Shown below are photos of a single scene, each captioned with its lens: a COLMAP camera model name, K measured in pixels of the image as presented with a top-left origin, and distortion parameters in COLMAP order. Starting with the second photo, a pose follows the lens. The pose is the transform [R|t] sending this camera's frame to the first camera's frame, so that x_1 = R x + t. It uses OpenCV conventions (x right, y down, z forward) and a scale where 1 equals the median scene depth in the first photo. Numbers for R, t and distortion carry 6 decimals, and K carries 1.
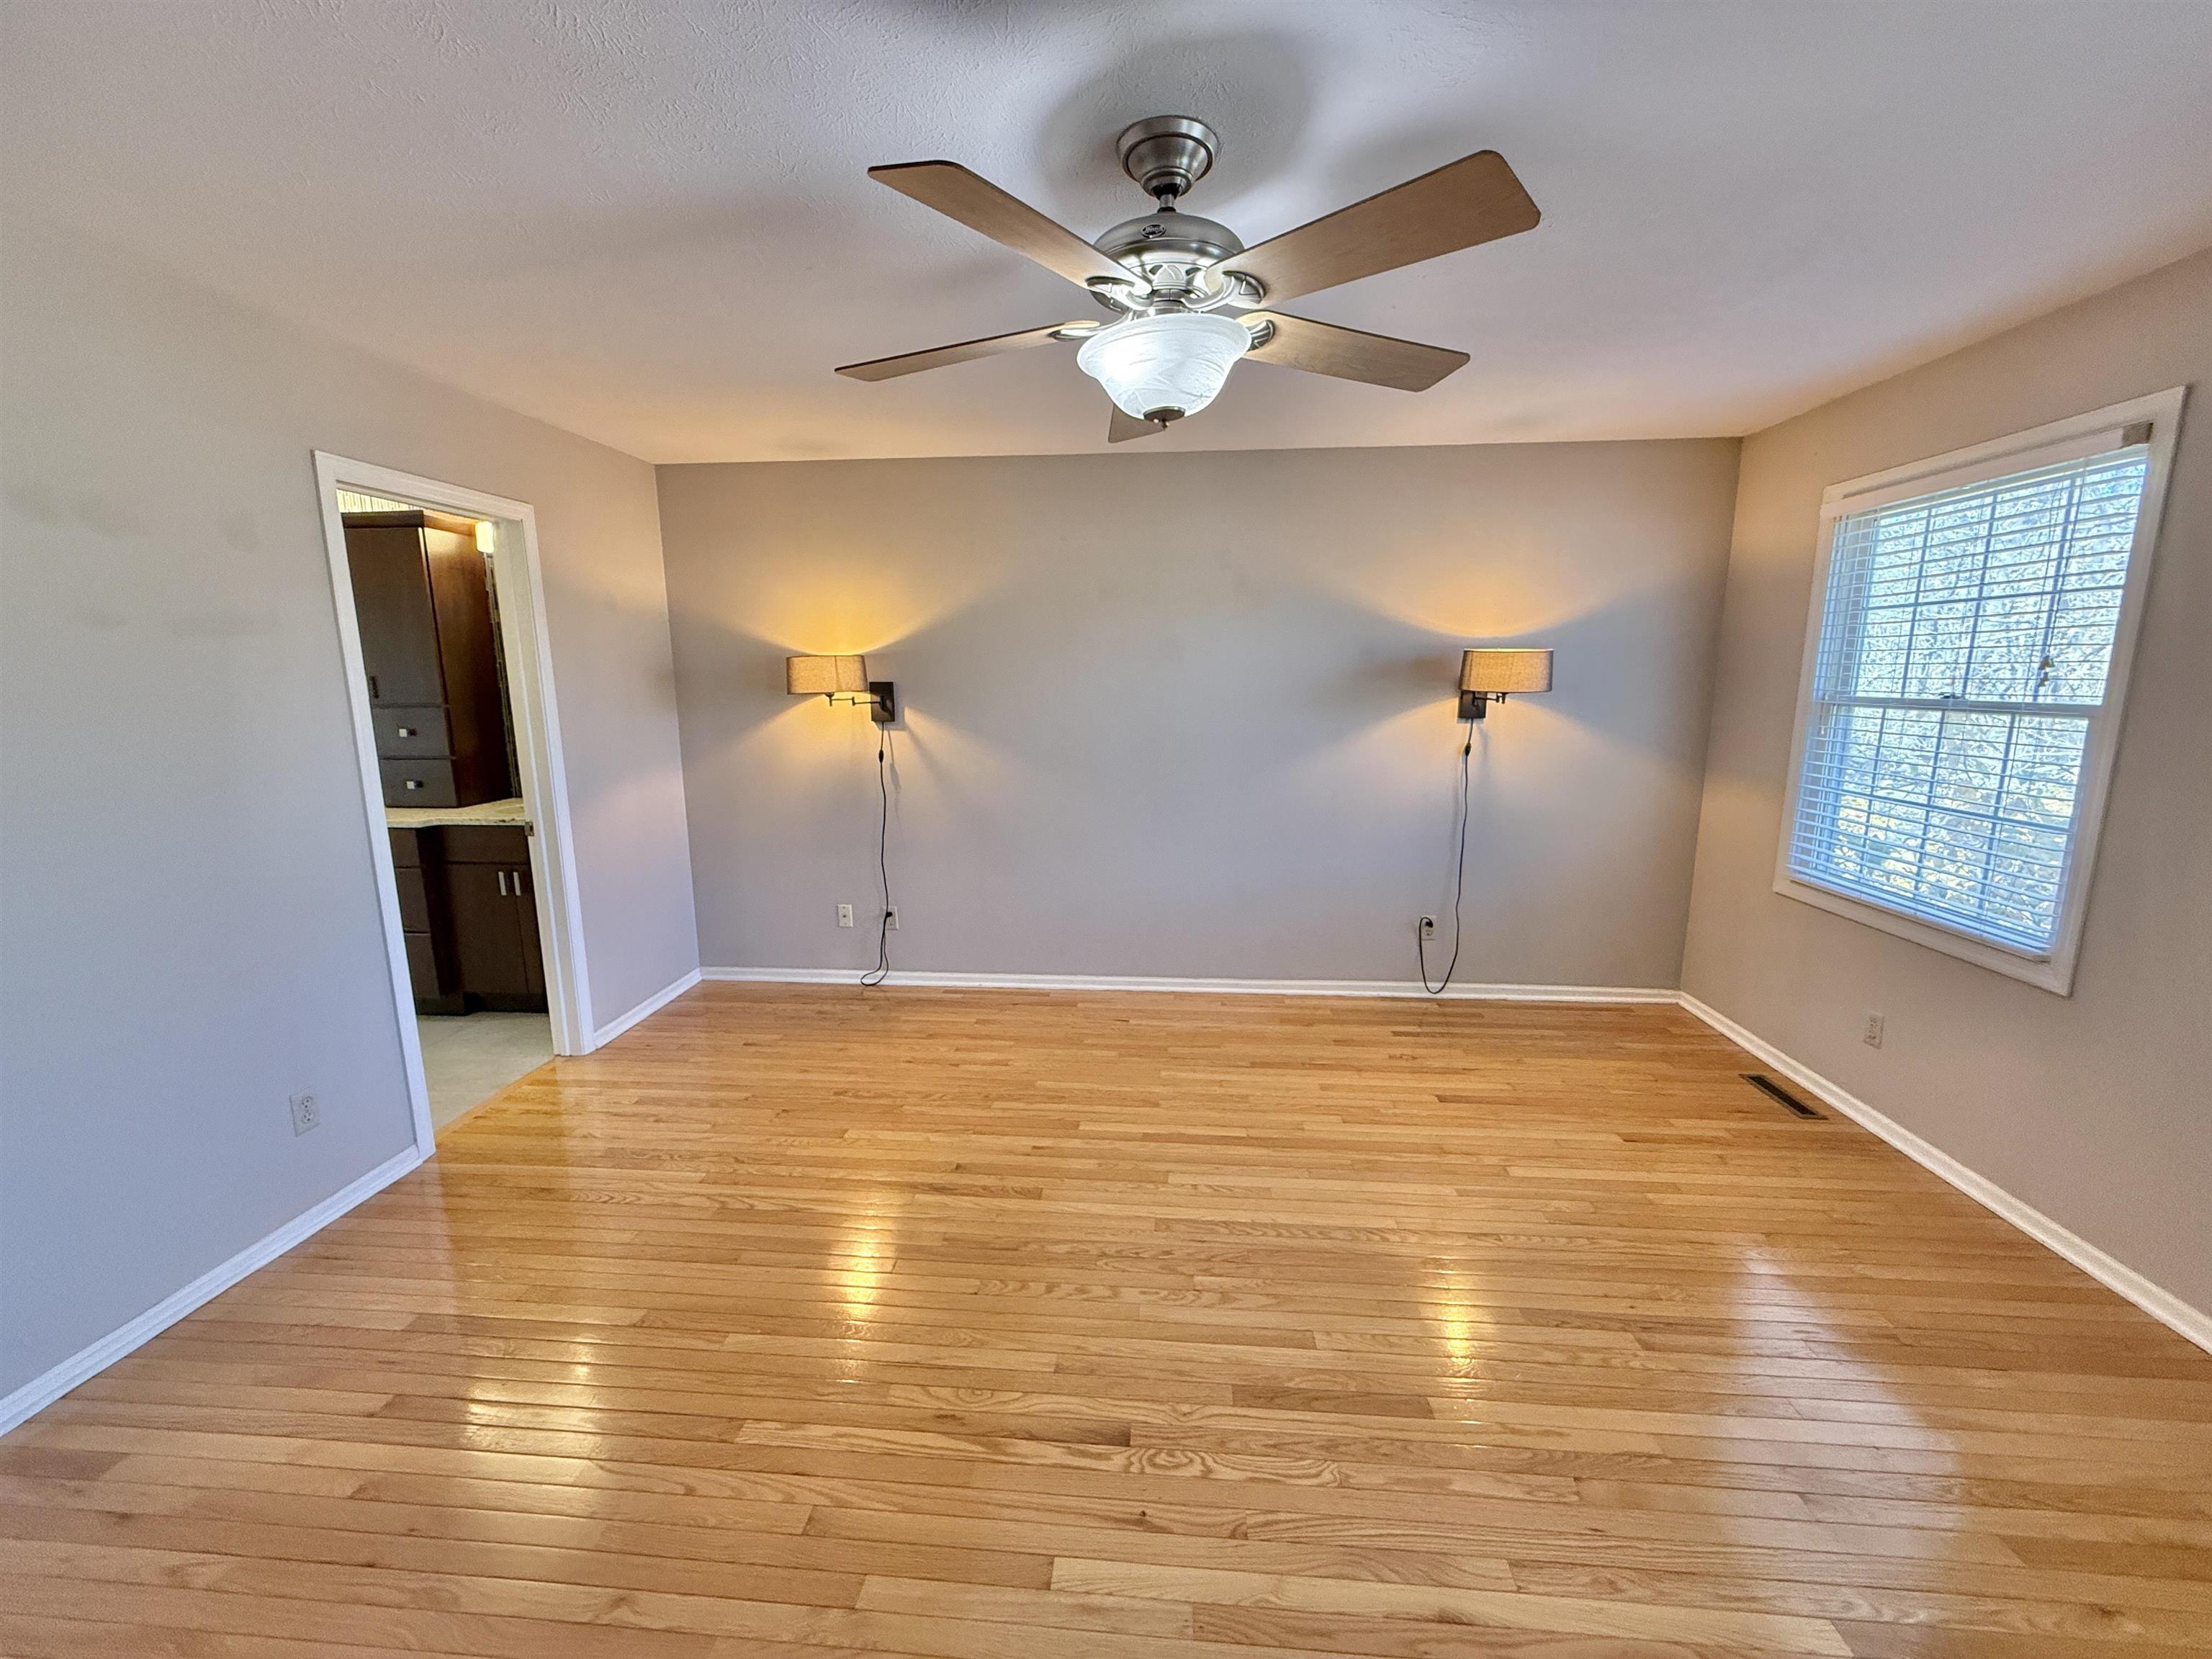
lens RADIAL K [[877.6, 0, 1104.6], [0, 877.6, 832.4], [0, 0, 1]] dist [0.001421, -0.000127]
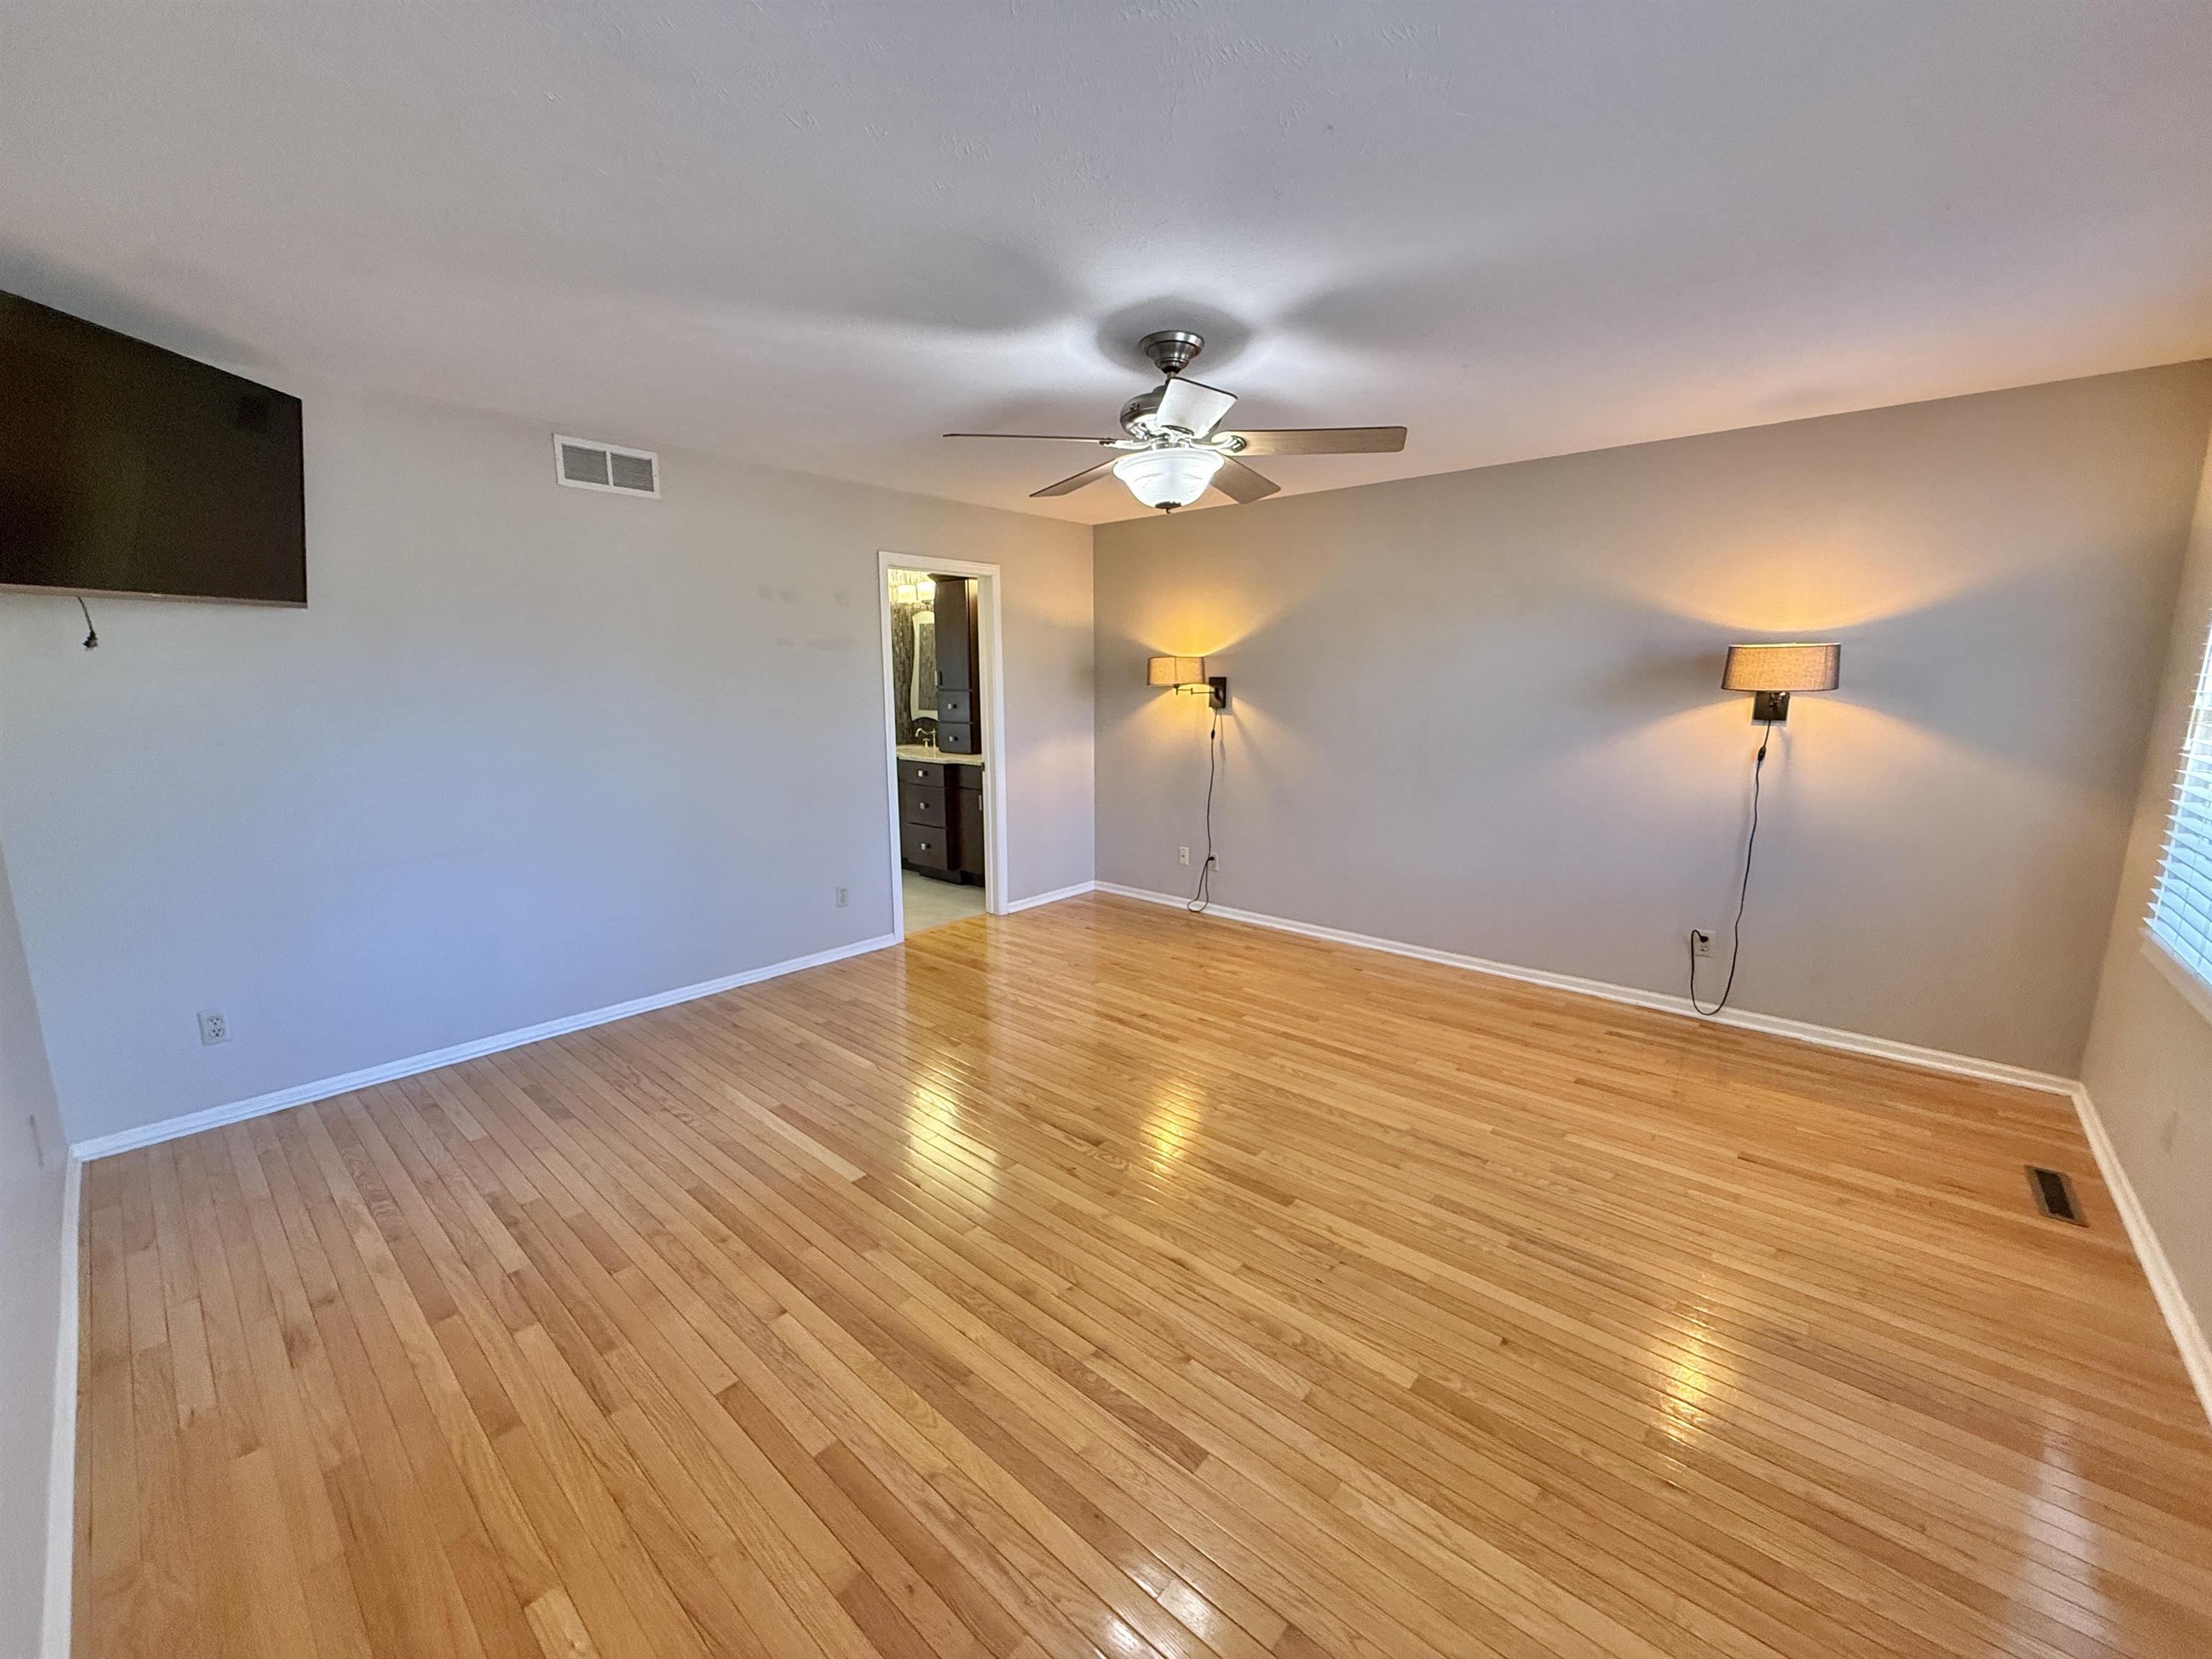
lens RADIAL K [[877.6, 0, 1105.6], [0, 877.6, 827.7], [0, 0, 1]] dist [0.001421, -0.000127]
pose [[0.805072, 0.106701, -0.583502, 0.439173], [-0.109354, 0.993526, 0.030800, 0.031070], [0.583011, 0.039012, 0.811527, -0.154027]]
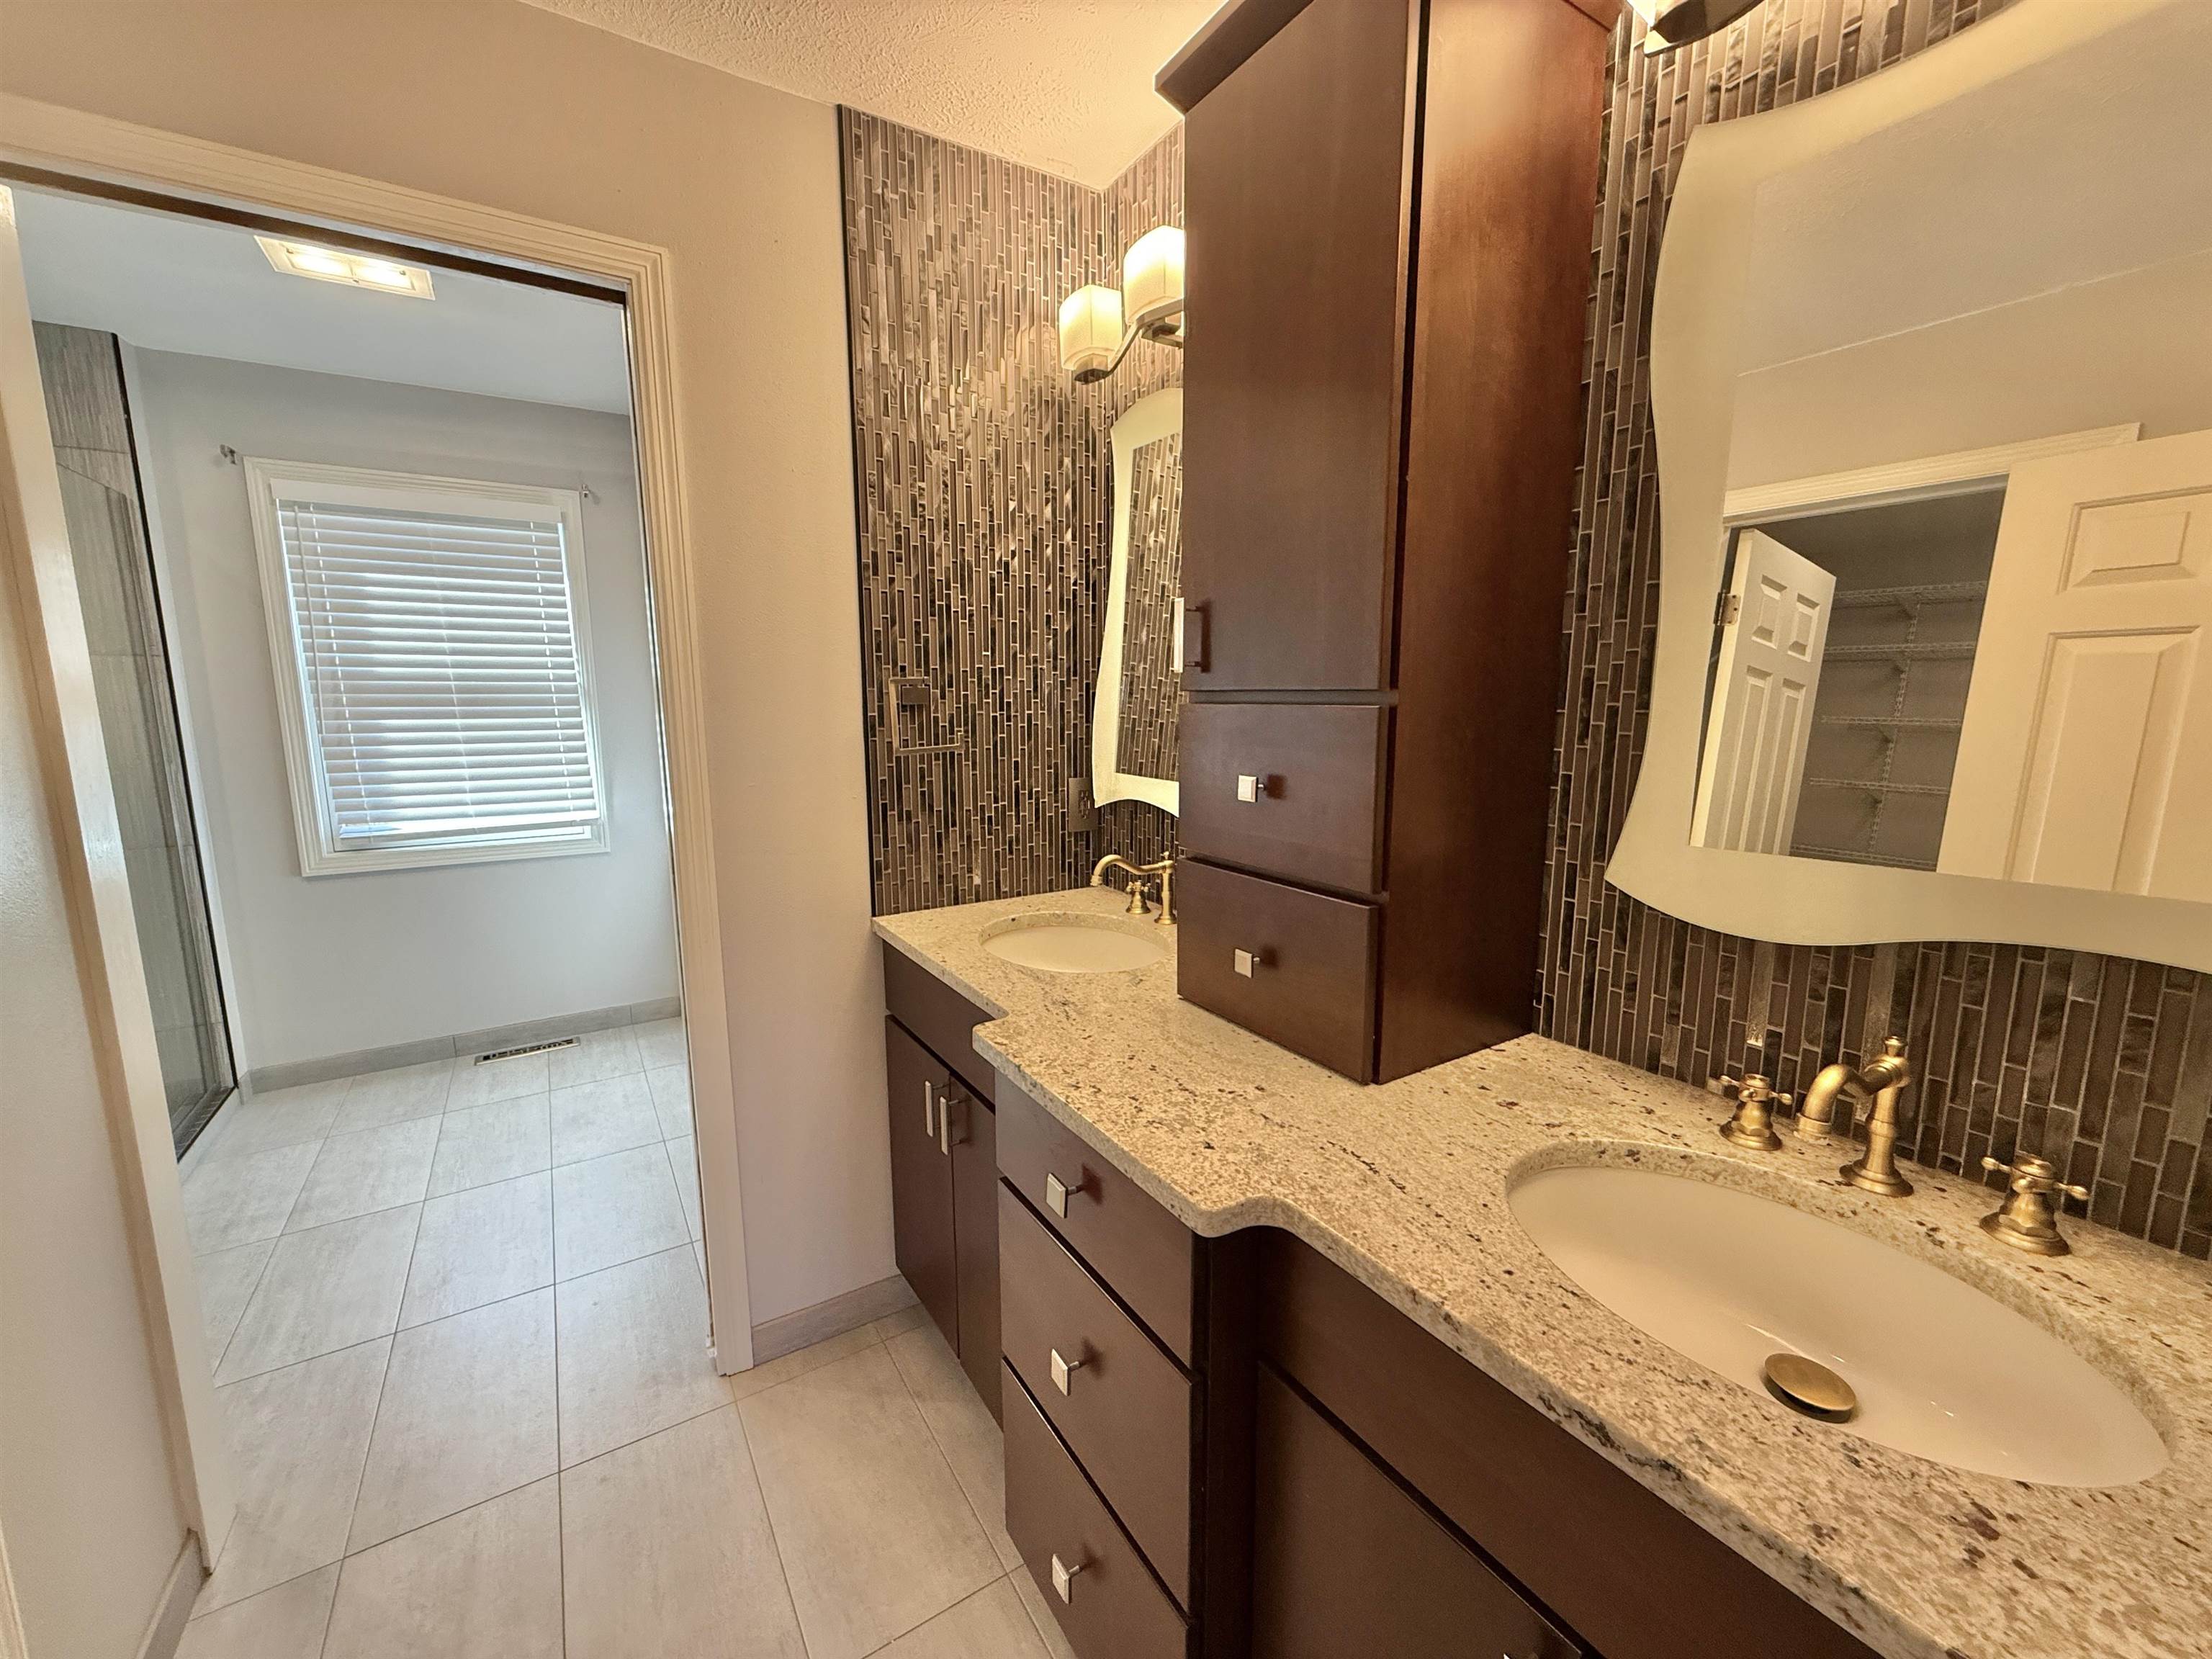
lens RADIAL K [[877.6, 0, 1105.7], [0, 877.6, 833.3], [0, 0, 1]] dist [0.001421, -0.000127]
pose [[0.606386, 0.134229, -0.783759, -0.650039], [-0.150950, 0.987158, 0.052275, -0.115465], [0.780711, 0.086610, 0.618861, 0.853070]]
